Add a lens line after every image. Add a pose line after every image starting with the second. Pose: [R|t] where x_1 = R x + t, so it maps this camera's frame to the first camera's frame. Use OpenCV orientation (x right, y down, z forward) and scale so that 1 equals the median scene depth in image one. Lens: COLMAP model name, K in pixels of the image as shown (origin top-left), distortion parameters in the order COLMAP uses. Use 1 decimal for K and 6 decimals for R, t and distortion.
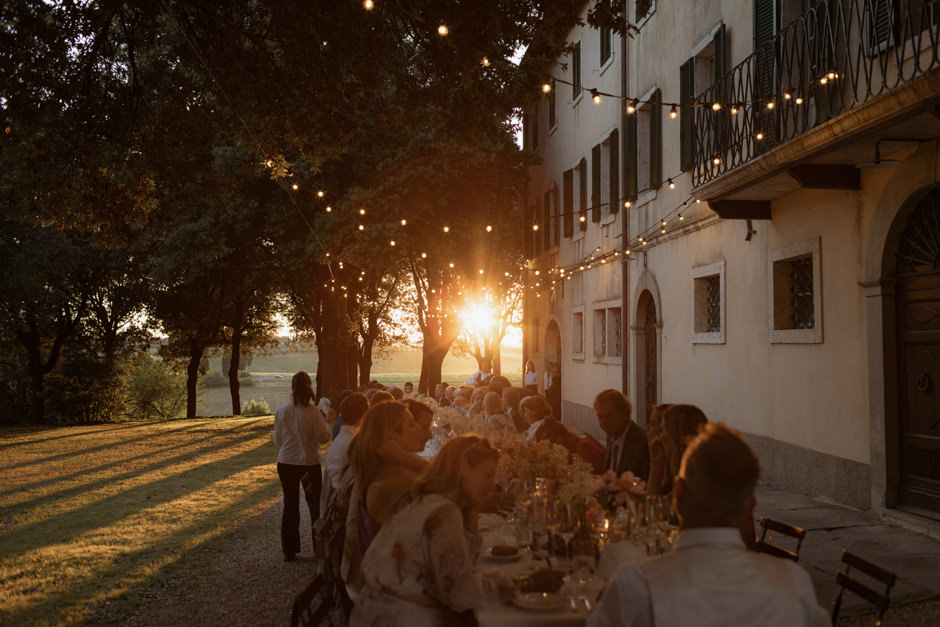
lens RADIAL K [[824.3, 0, 470.0], [0, 824.3, 313.5], [0, 0, 1]] dist [0.000530, -0.005273]
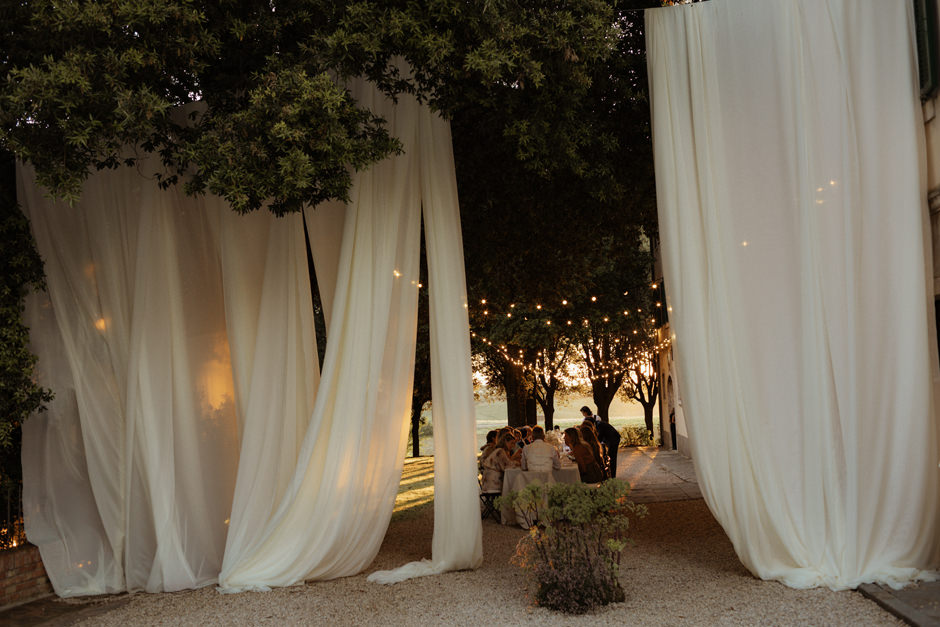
lens RADIAL K [[824.3, 0, 470.0], [0, 824.3, 313.5], [0, 0, 1]] dist [0.000530, -0.005273]
pose [[0.969724, -0.063297, -0.235857, 0.064860], [0.050467, 0.996919, -0.060048, -0.017399], [0.238931, 0.046327, 0.969931, -0.243603]]
